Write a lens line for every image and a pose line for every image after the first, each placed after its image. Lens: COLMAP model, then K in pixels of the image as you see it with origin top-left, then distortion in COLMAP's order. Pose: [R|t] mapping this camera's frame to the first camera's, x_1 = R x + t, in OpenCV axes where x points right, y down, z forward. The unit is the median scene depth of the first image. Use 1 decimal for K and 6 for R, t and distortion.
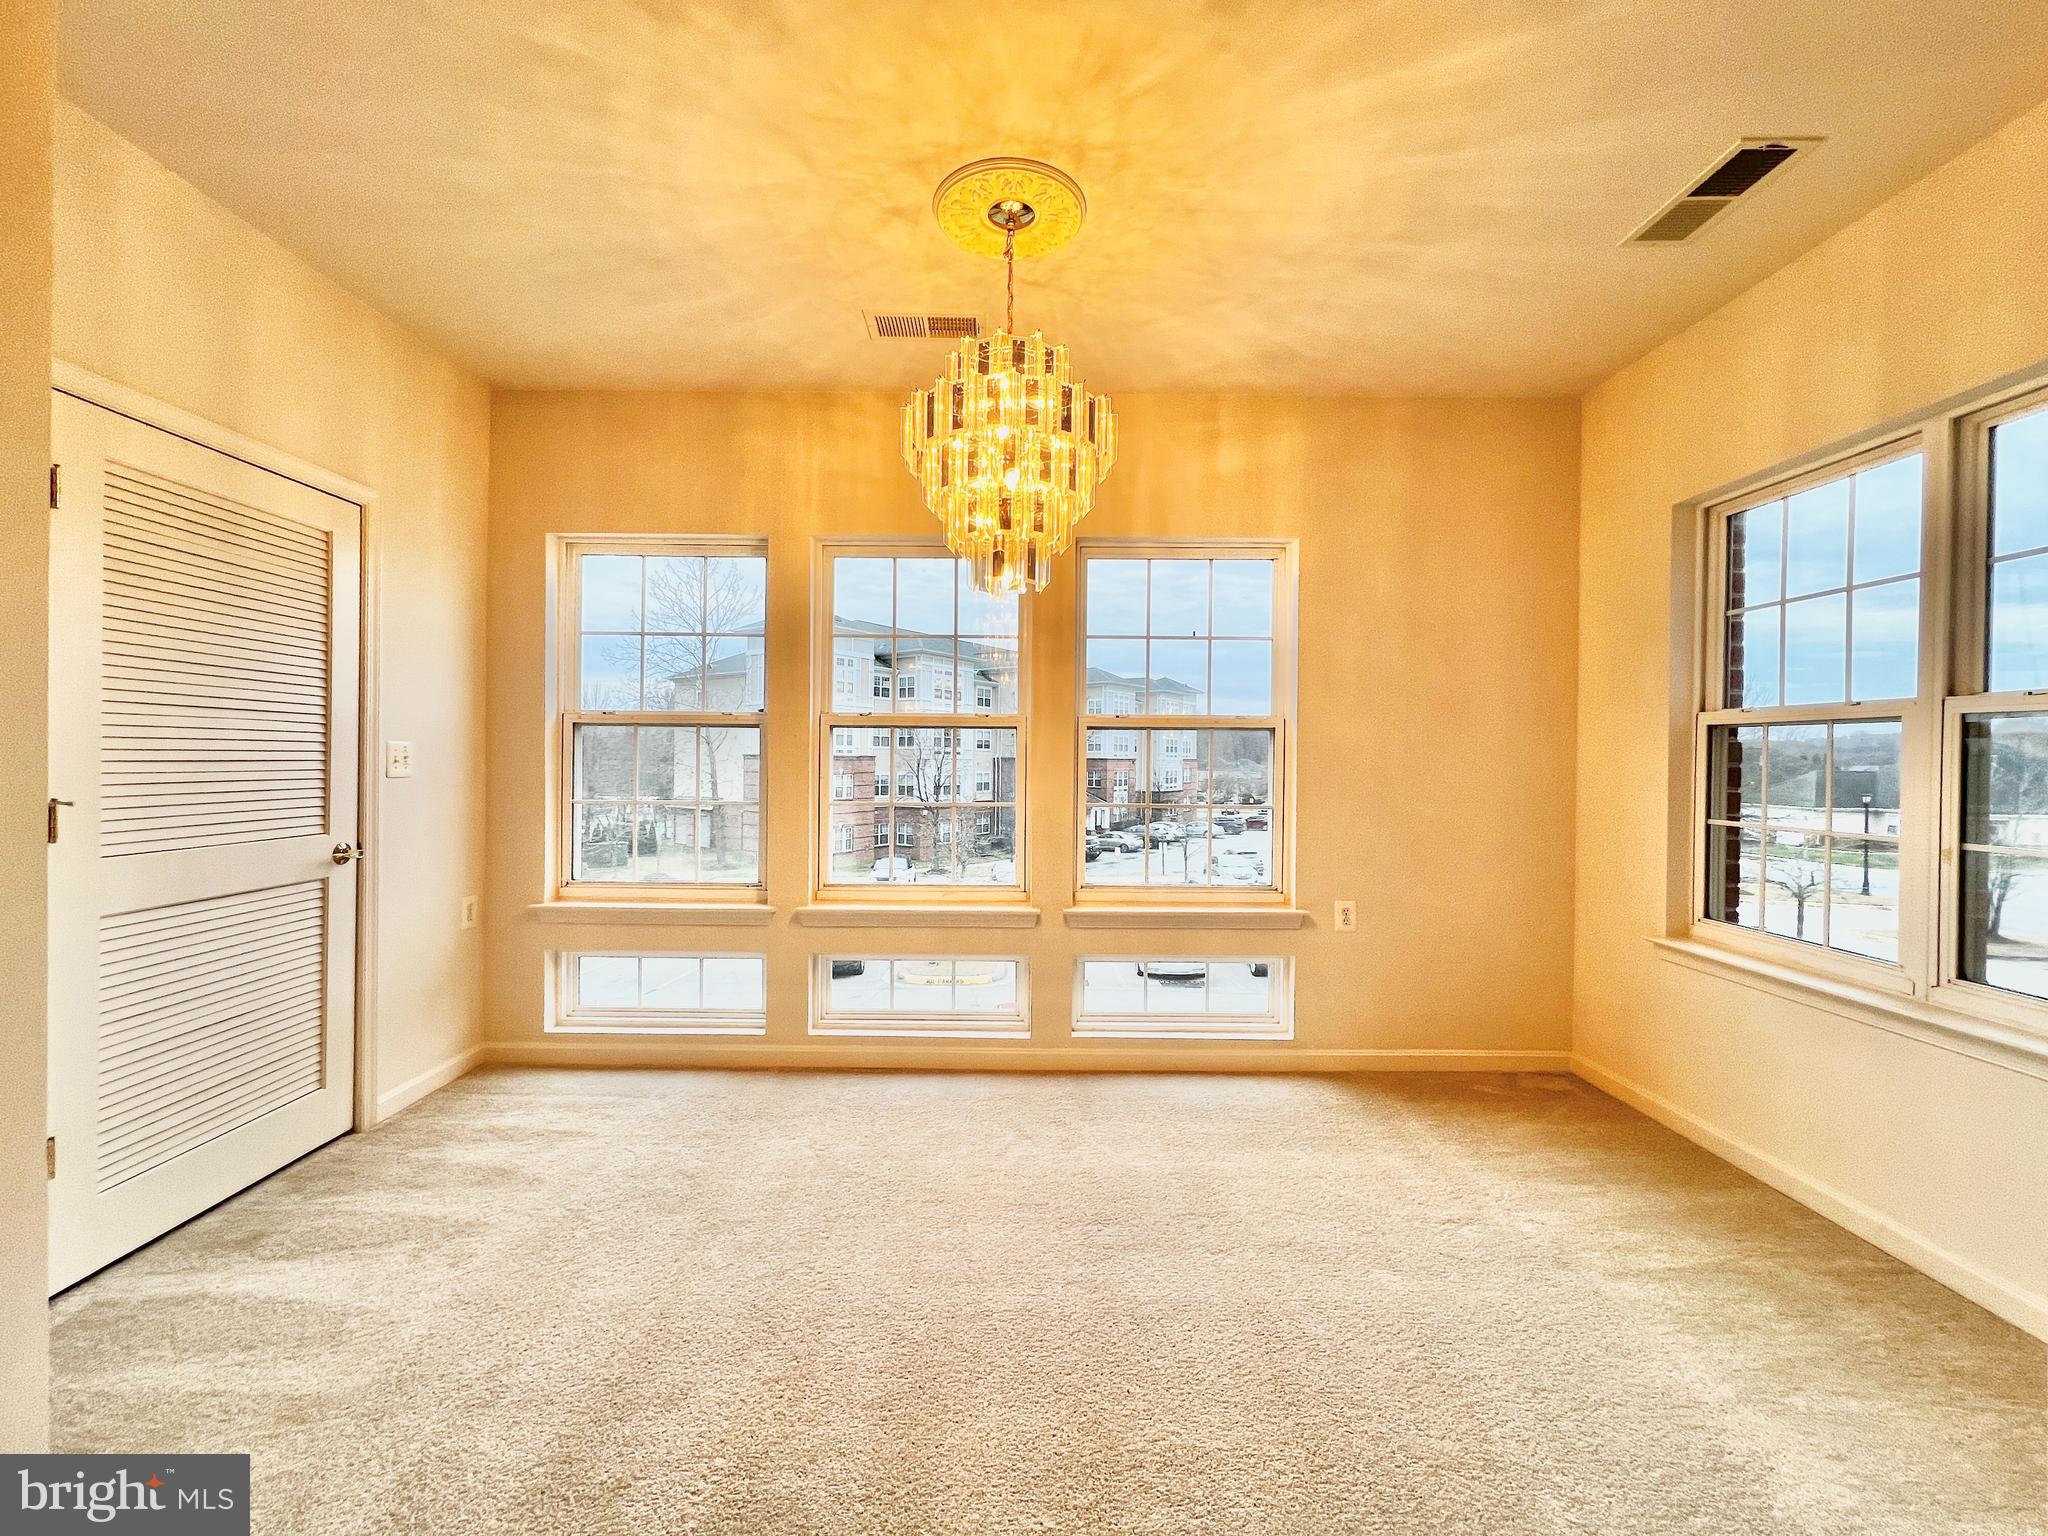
lens RADIAL K [[816.6, 0, 1018.5], [0, 816.6, 761.0], [0, 0, 1]] dist [0.001708, -0.000029]
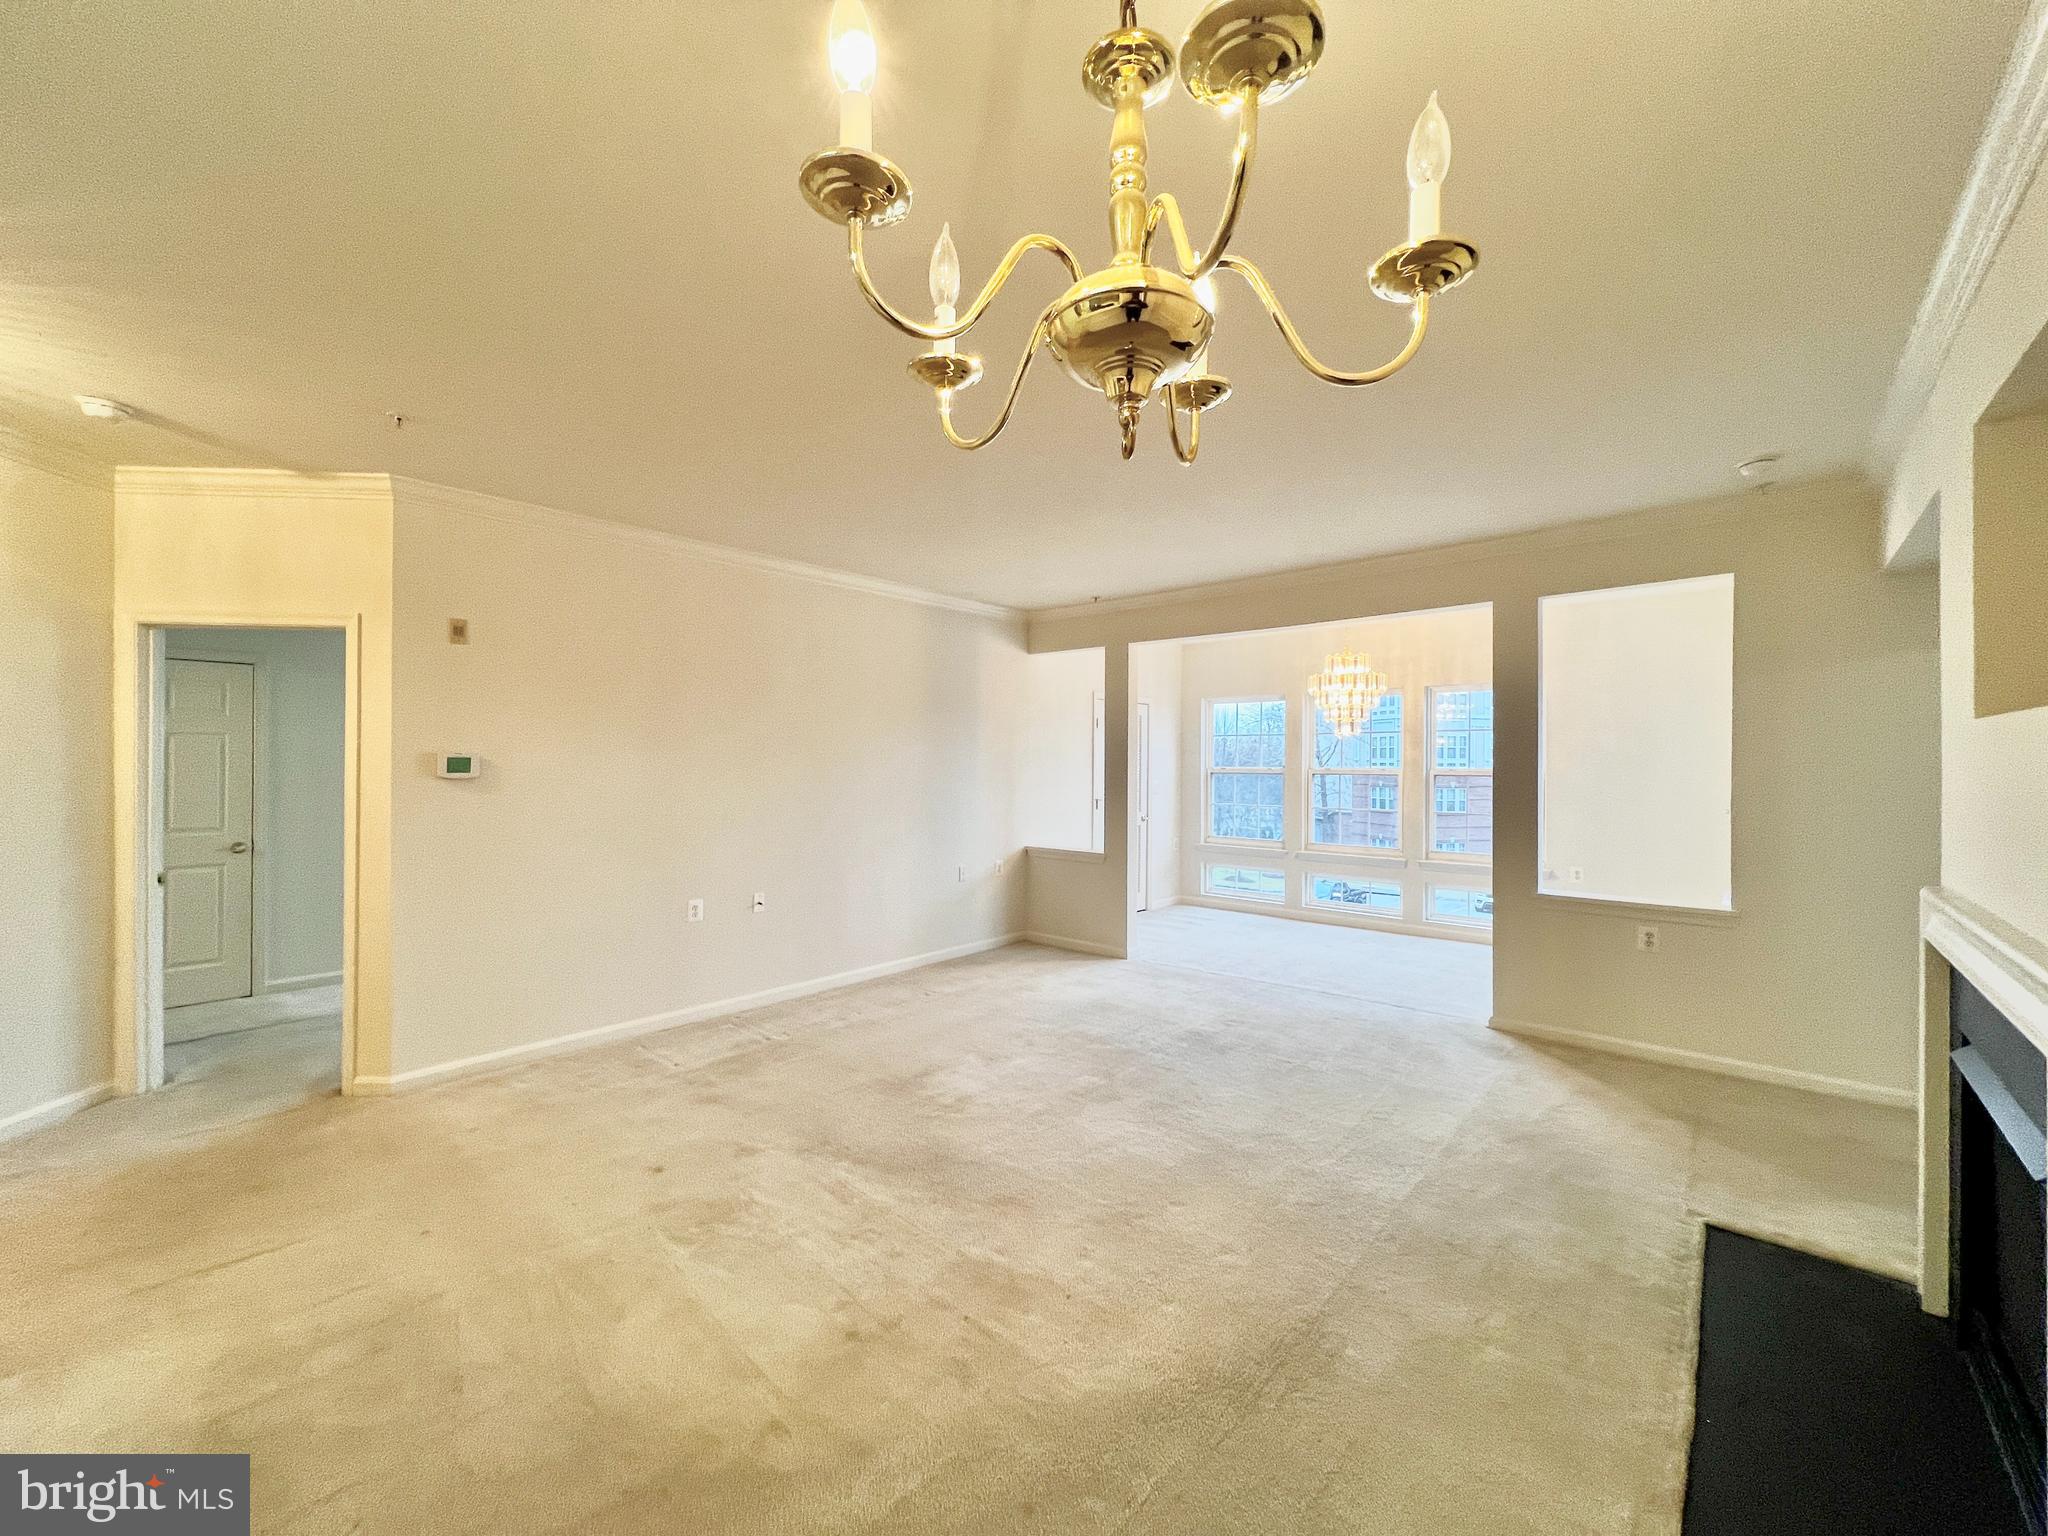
lens RADIAL K [[819.7, 0, 1018.5], [0, 819.7, 759.1], [0, 0, 1]] dist [-0.001815, 0.000191]
pose [[0.743802, -0.007790, -0.668355, 0.864079], [-0.002290, 0.999897, -0.014203, -0.060971], [0.668396, 0.012095, 0.743707, -1.569810]]
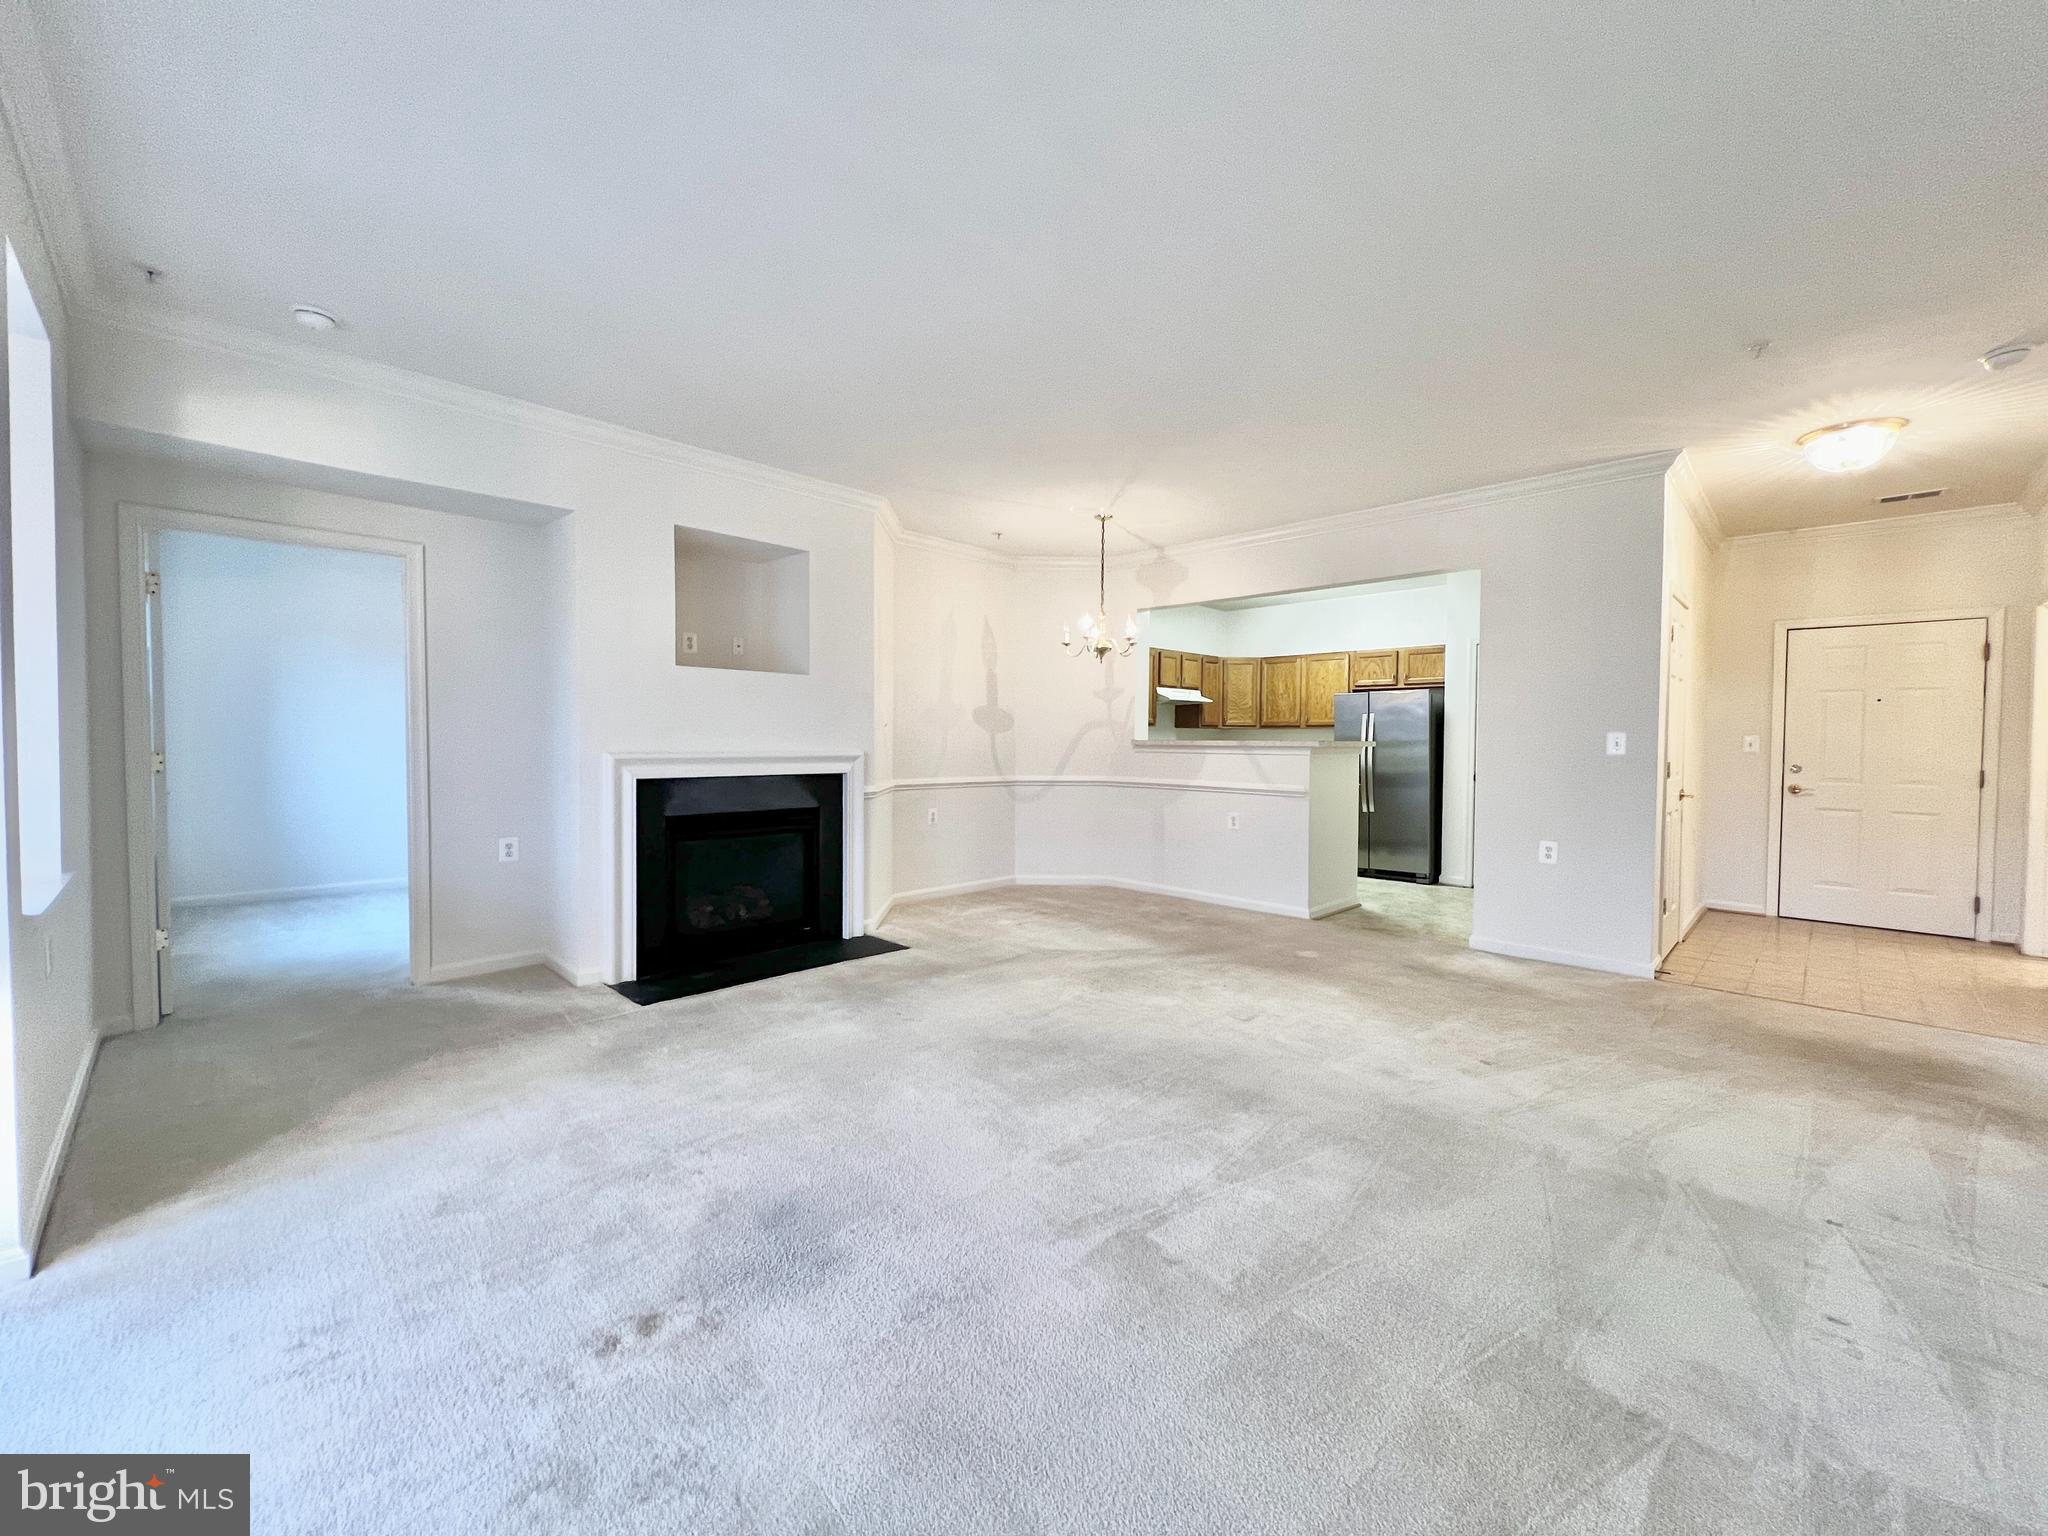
lens RADIAL K [[816.6, 0, 1018.5], [0, 816.6, 761.0], [0, 0, 1]] dist [0.001708, -0.000029]
pose [[-0.711843, -0.033938, 0.701518, -0.566818], [-0.010013, 0.999221, 0.038179, 0.008923], [-0.702267, 0.020153, -0.711628, 0.215528]]
